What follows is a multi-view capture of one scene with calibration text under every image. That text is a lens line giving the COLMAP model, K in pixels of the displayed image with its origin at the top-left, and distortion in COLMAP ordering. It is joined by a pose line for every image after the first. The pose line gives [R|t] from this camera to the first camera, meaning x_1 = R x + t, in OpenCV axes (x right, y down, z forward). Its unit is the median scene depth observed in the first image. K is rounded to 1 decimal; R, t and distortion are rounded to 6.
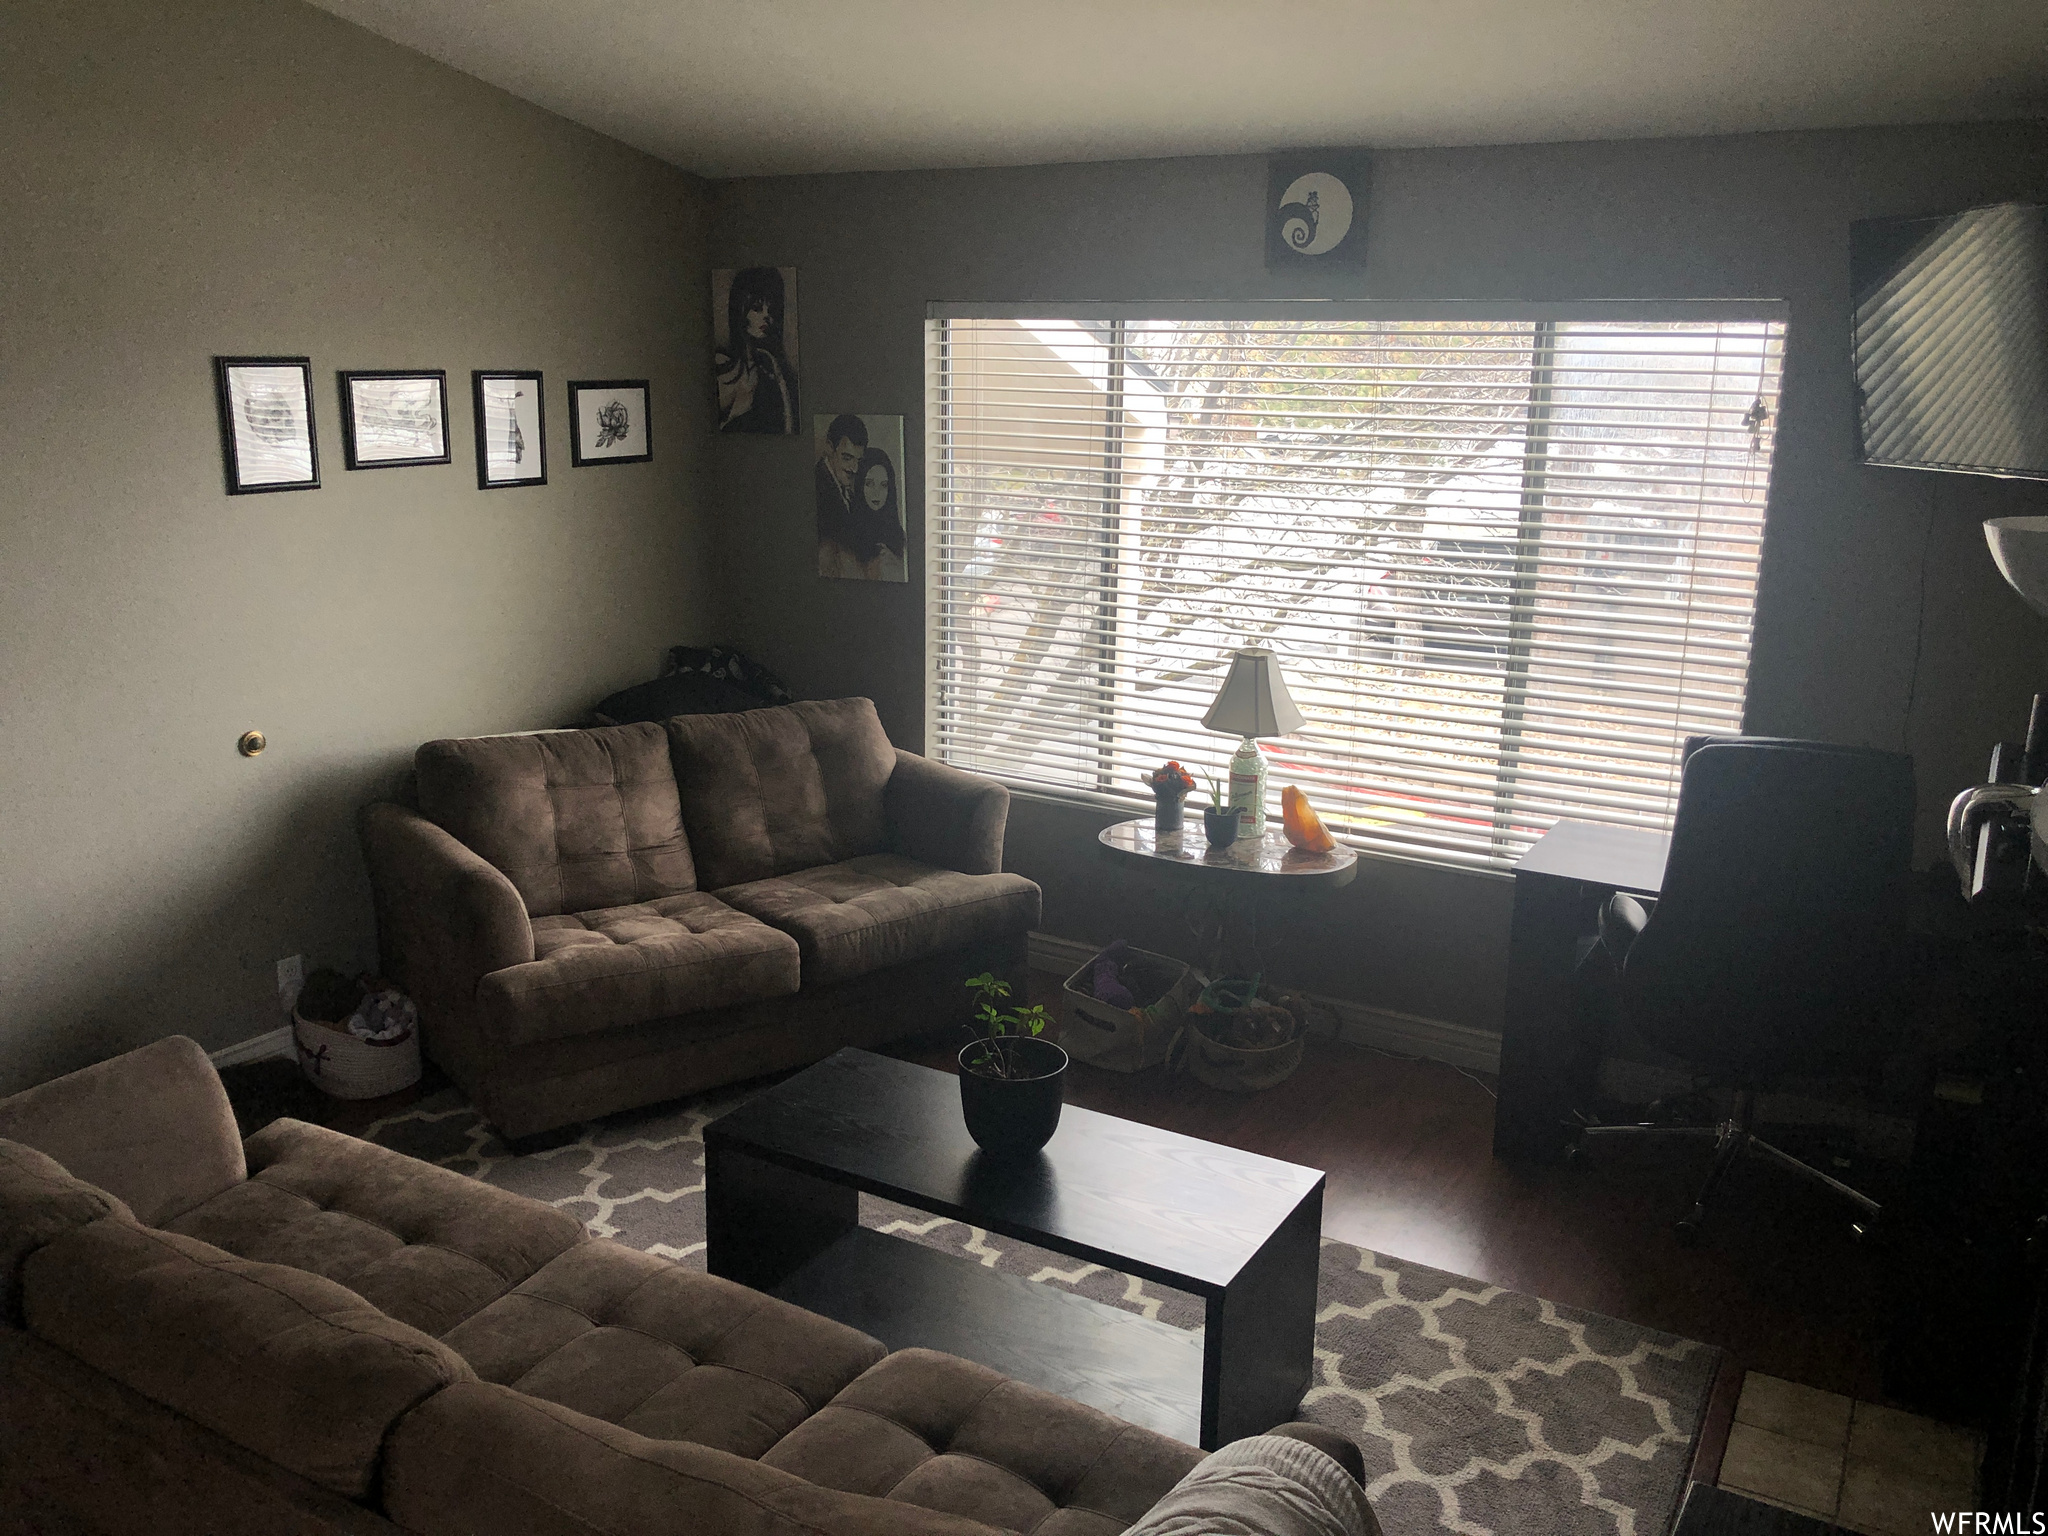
lens RADIAL K [[1682.5, 0, 1022.8], [0, 1682.5, 763.2], [0, 0, 1]] dist [0.021892, -0.023928]
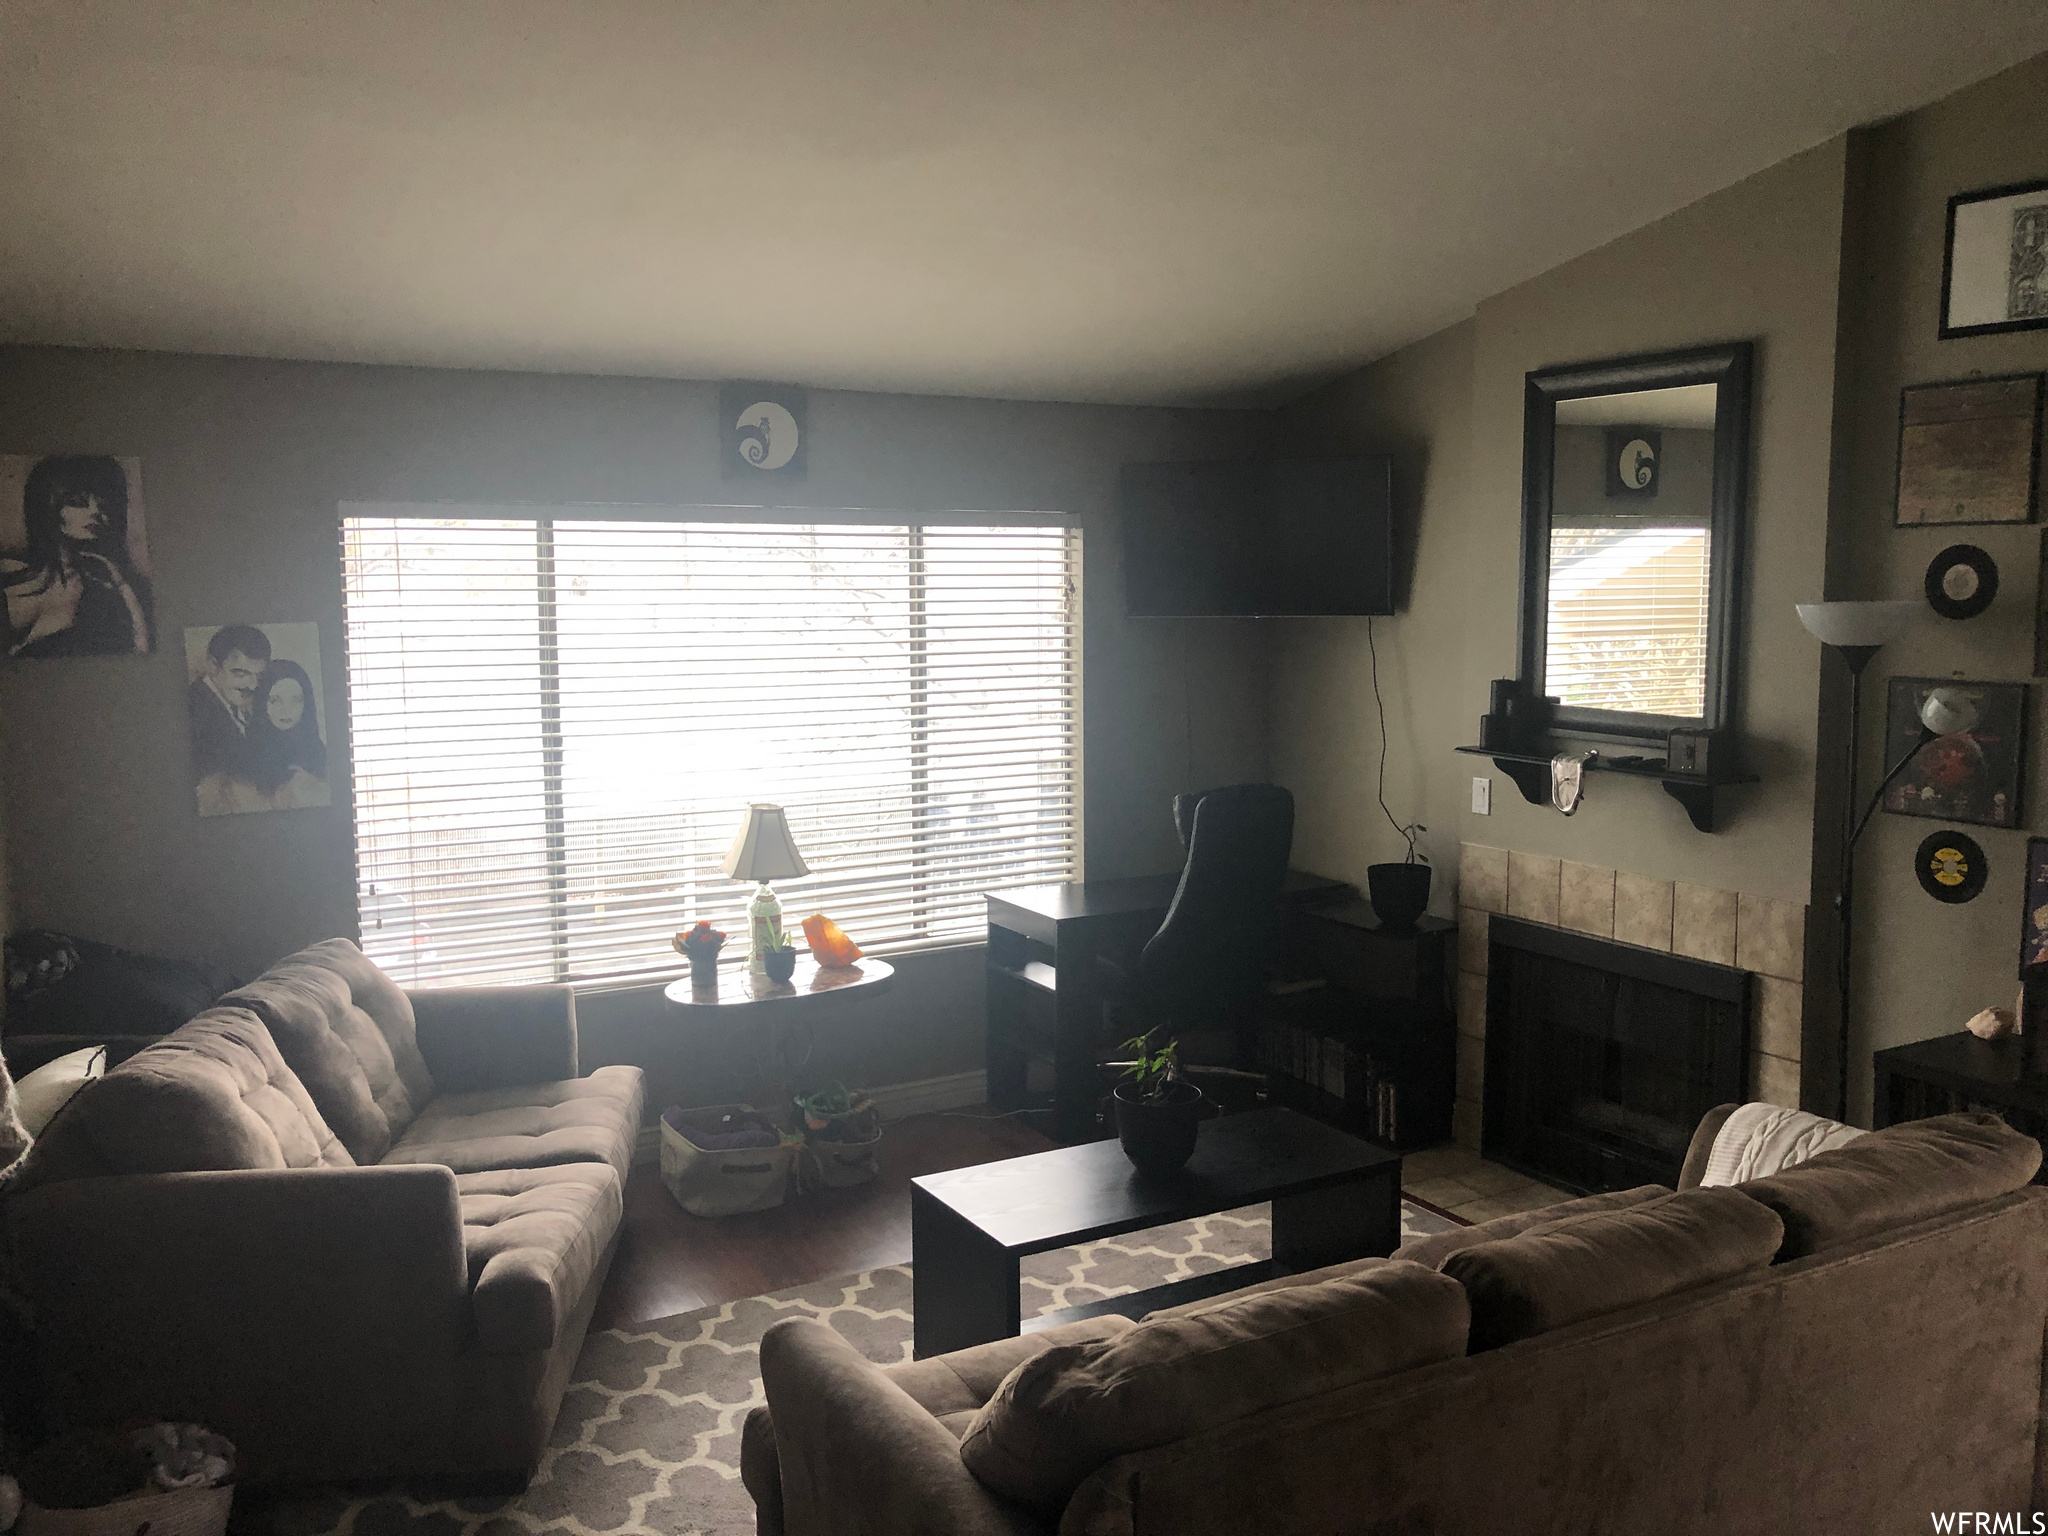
lens RADIAL K [[1682.5, 0, 1025.7], [0, 1682.5, 770.3], [0, 0, 1]] dist [0.021892, -0.023928]
pose [[0.531680, -0.120372, 0.838347, -0.641202], [0.207806, 0.978132, 0.008652, -0.057788], [-0.821056, 0.169614, 0.545068, 0.207863]]
